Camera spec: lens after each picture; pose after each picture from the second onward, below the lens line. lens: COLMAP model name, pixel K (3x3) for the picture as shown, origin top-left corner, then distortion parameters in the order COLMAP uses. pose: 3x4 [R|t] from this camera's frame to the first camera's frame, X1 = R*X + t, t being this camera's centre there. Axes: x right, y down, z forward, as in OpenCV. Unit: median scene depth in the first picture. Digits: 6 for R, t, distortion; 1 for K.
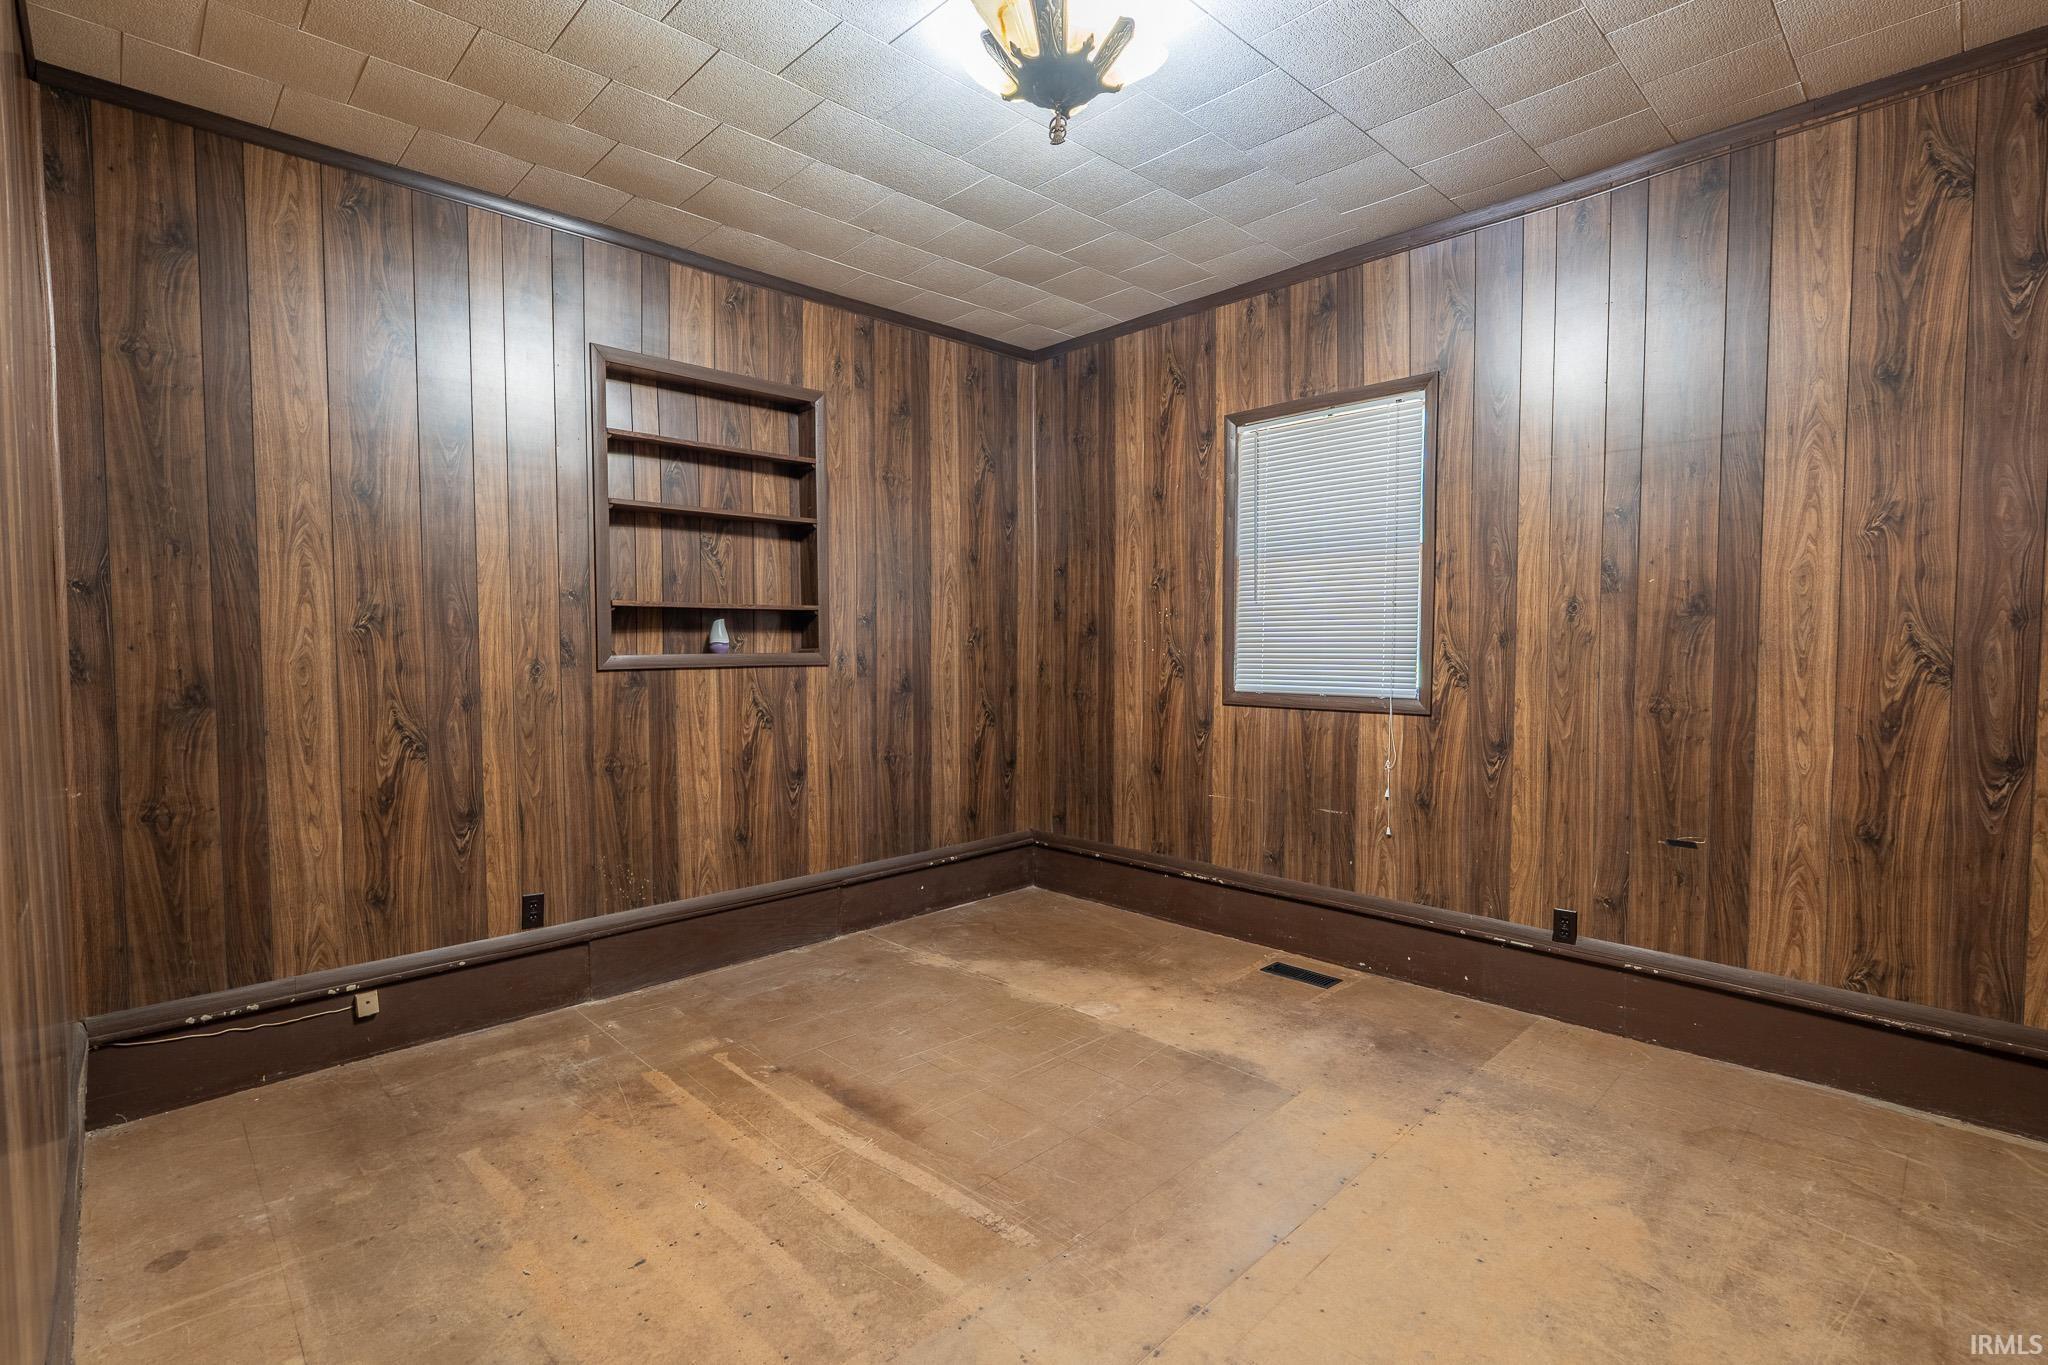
lens RADIAL K [[937.5, 0, 1022.7], [0, 937.5, 676.9], [0, 0, 1]] dist [-0.010449, 0.003875]
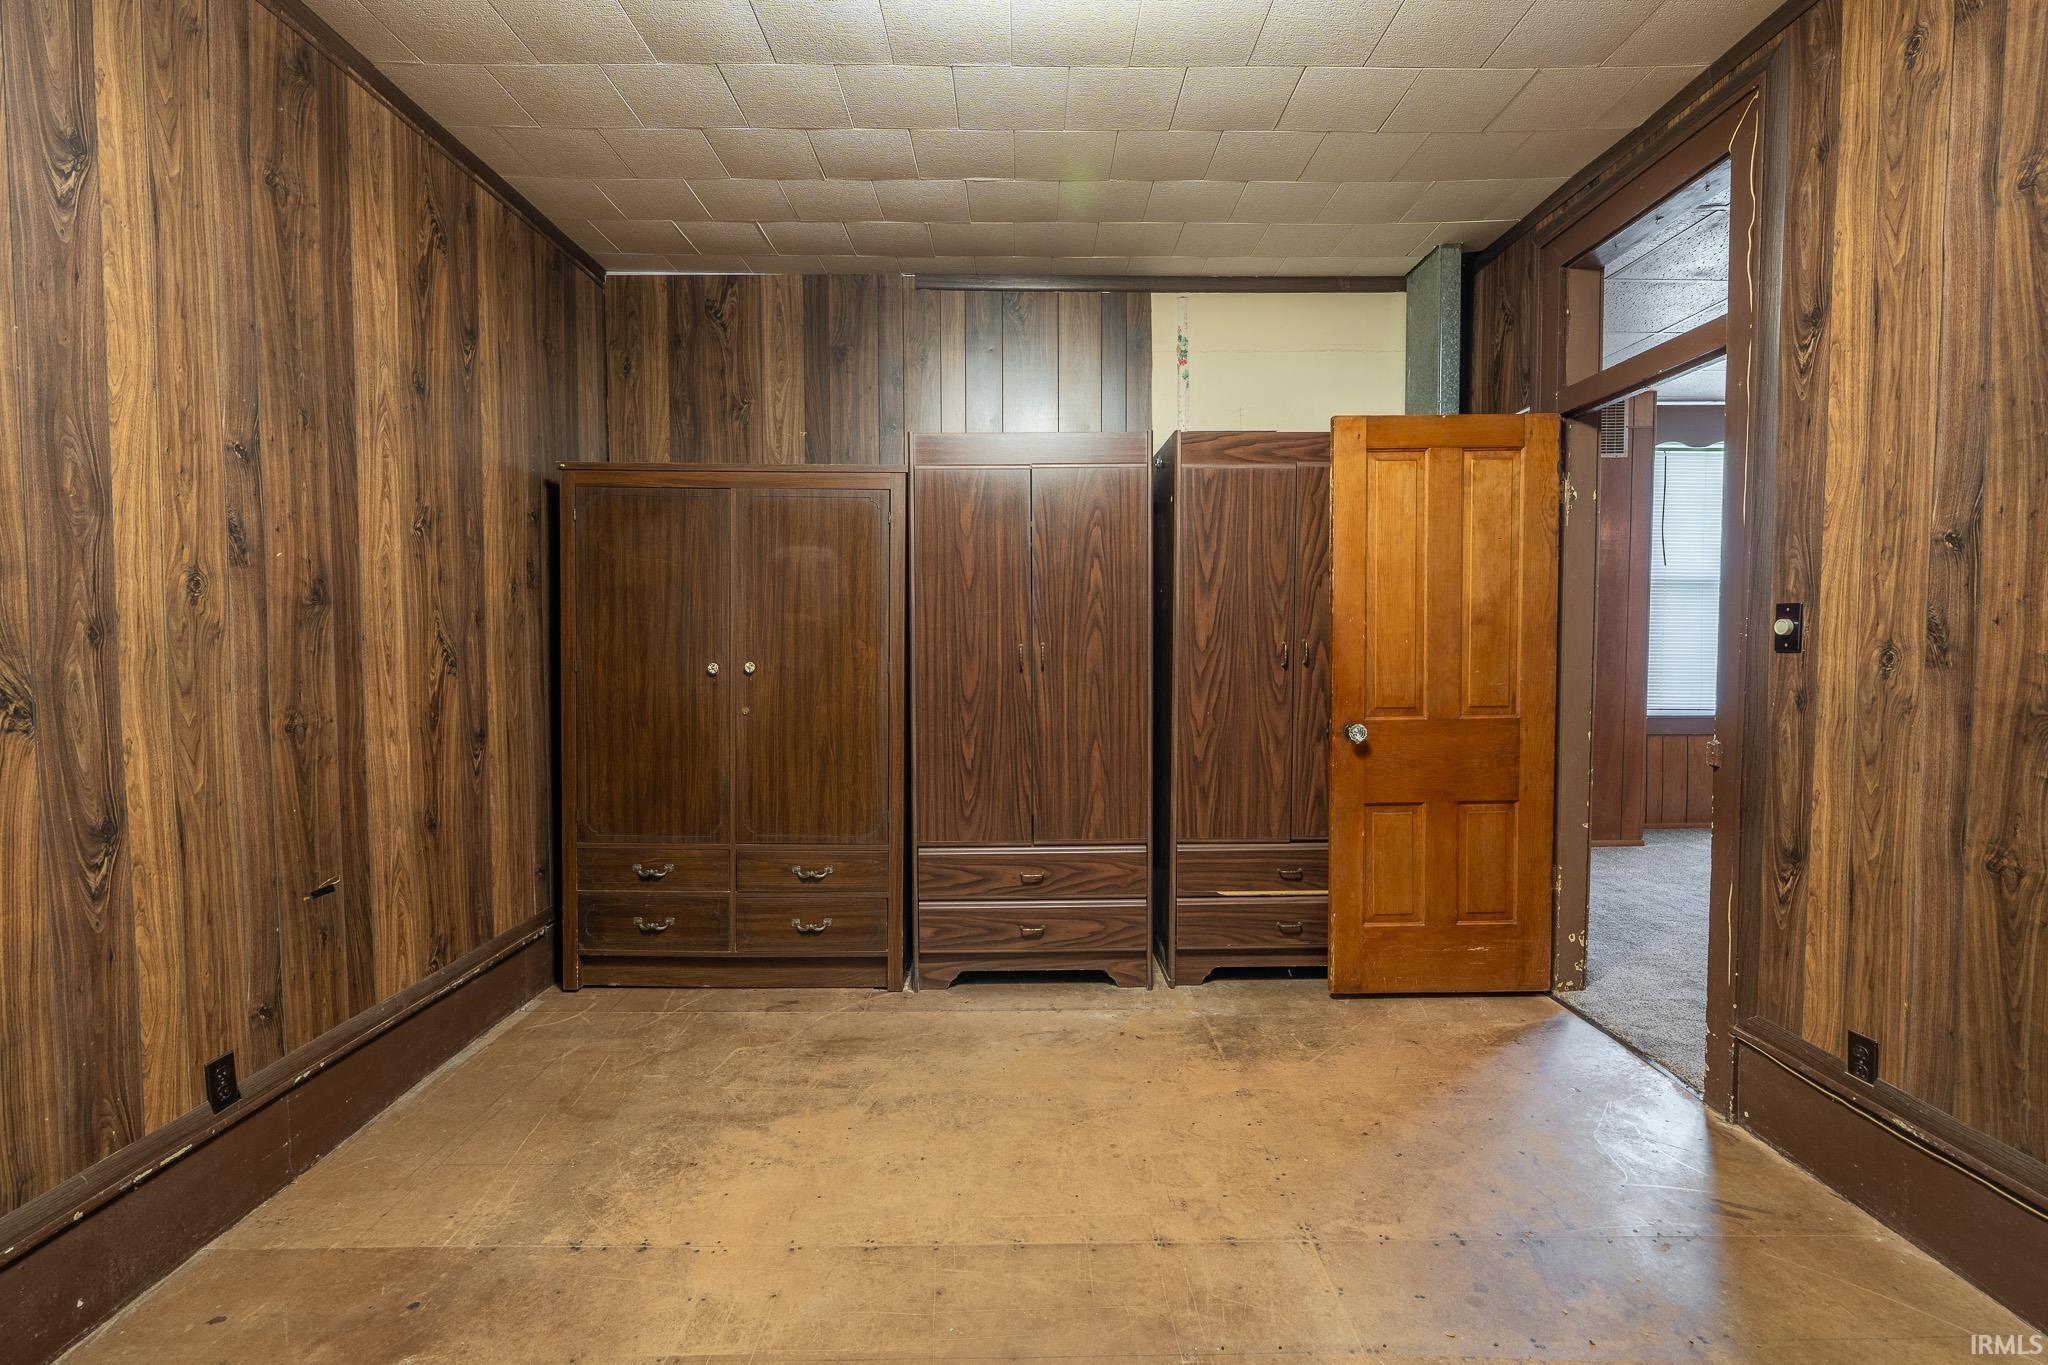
lens RADIAL K [[937.5, 0, 1022.7], [0, 937.5, 676.9], [0, 0, 1]] dist [-0.010449, 0.003875]
pose [[-0.718137, -0.024740, 0.695462, -0.269502], [0.030733, 0.997265, 0.067211, -0.038387], [-0.695223, 0.069641, -0.715413, 1.135132]]
